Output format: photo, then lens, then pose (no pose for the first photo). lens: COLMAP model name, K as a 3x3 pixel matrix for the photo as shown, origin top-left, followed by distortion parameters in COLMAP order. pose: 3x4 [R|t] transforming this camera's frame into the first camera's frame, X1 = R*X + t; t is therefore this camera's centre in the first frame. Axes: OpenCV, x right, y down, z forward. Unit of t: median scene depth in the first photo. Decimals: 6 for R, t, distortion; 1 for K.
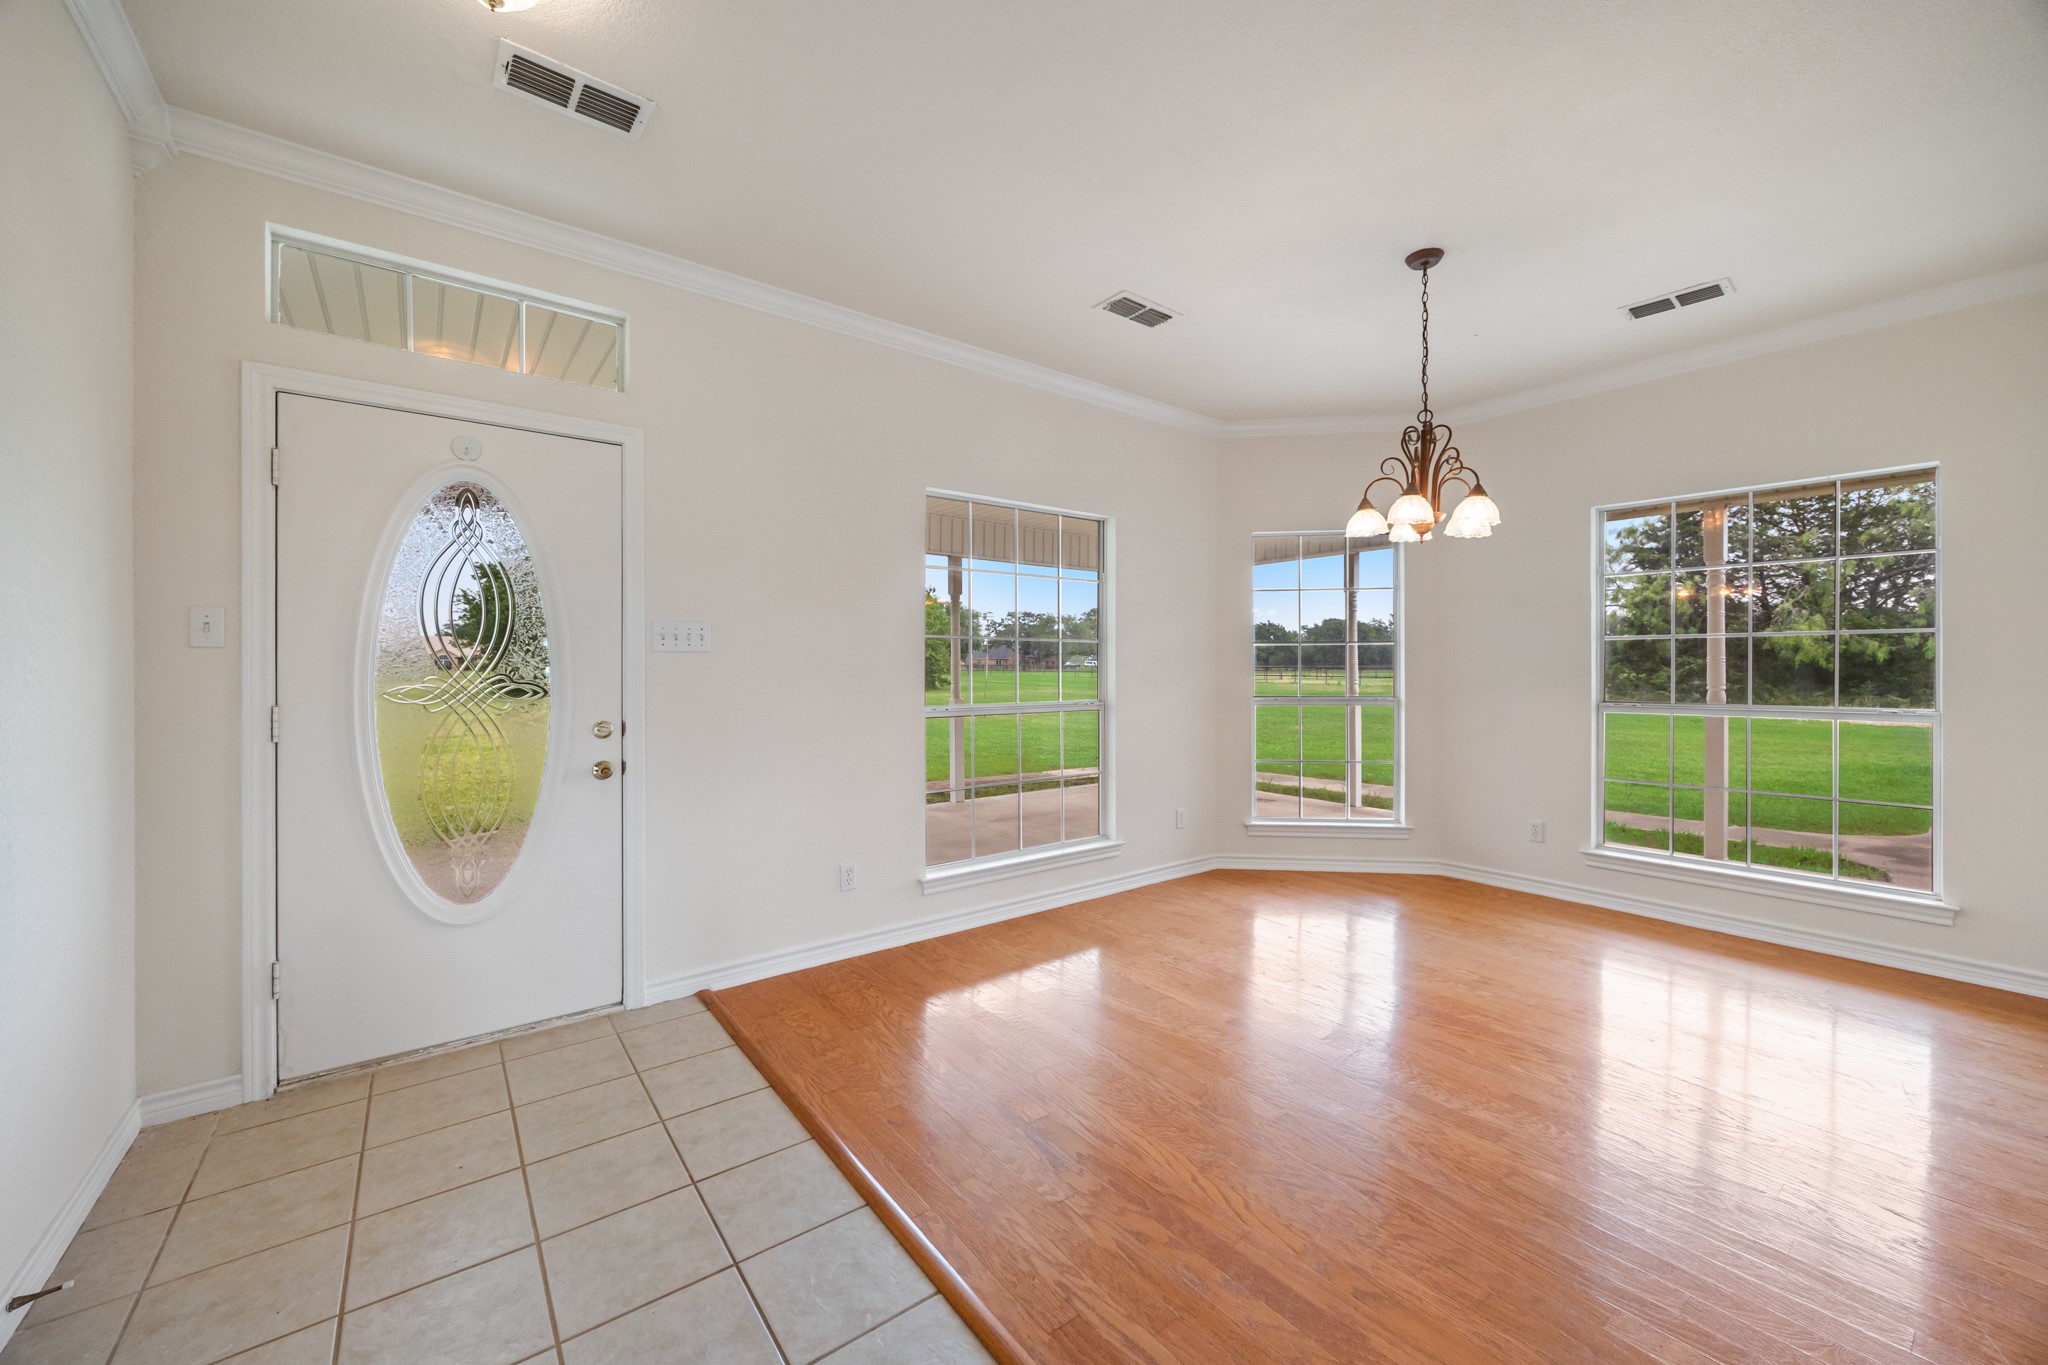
lens RADIAL K [[785.9, 0, 1029.0], [0, 785.9, 679.8], [0, 0, 1]] dist [0.000255, 0.000111]
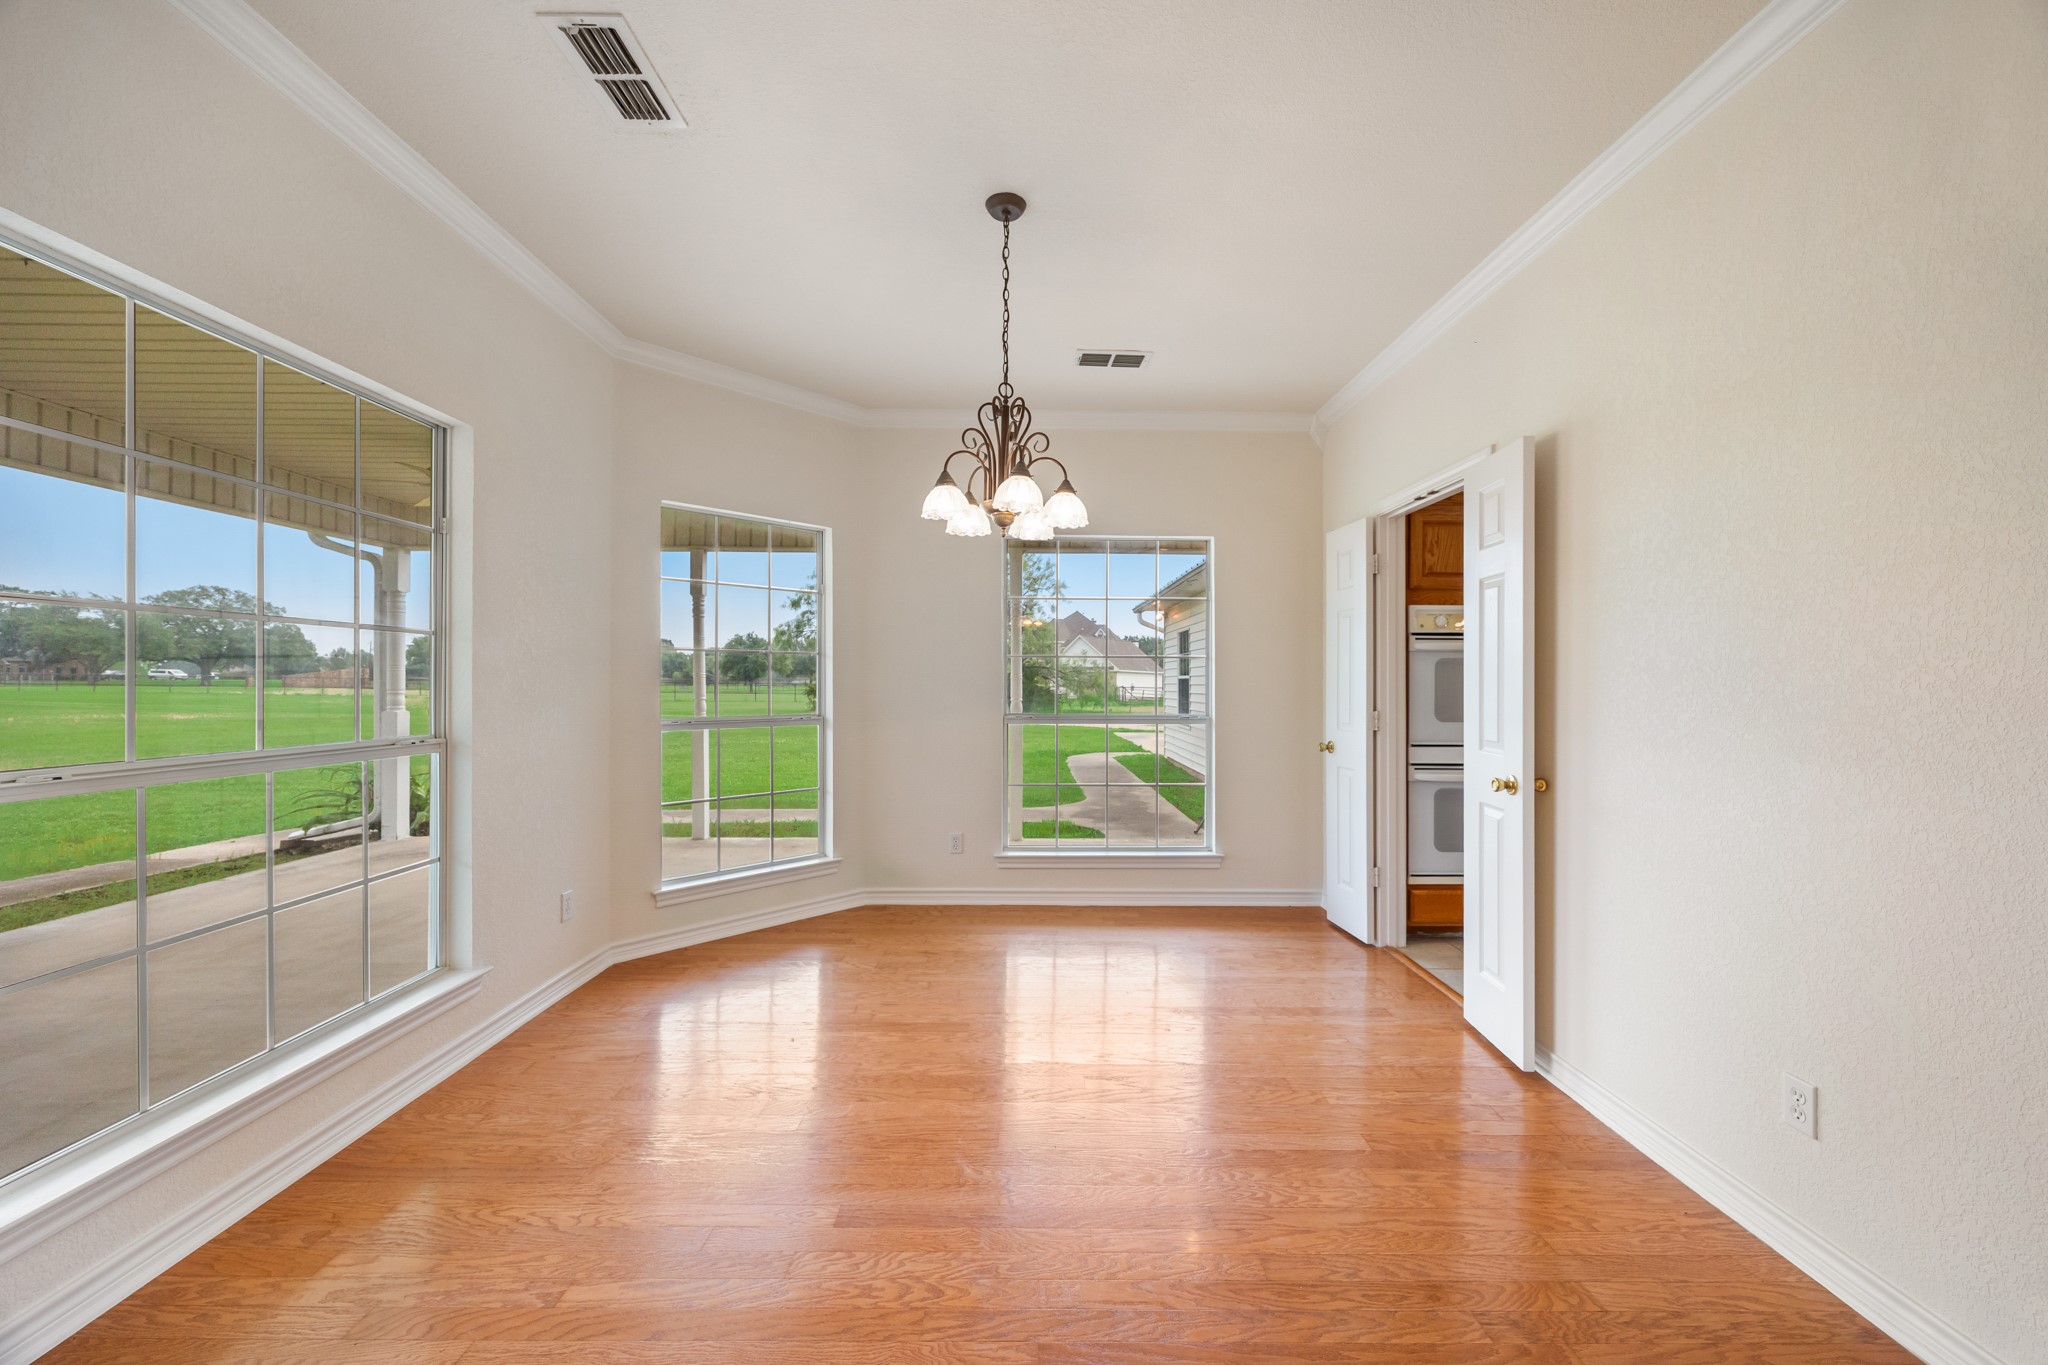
lens RADIAL K [[779.4, 0, 1024.6], [0, 779.4, 687.9], [0, 0, 1]] dist [-0.001160, -0.000035]
pose [[0.606294, -0.000605, 0.795240, -0.119094], [0.006761, 0.999967, -0.004394, -0.004320], [-0.795212, 0.008040, 0.606279, 0.347390]]
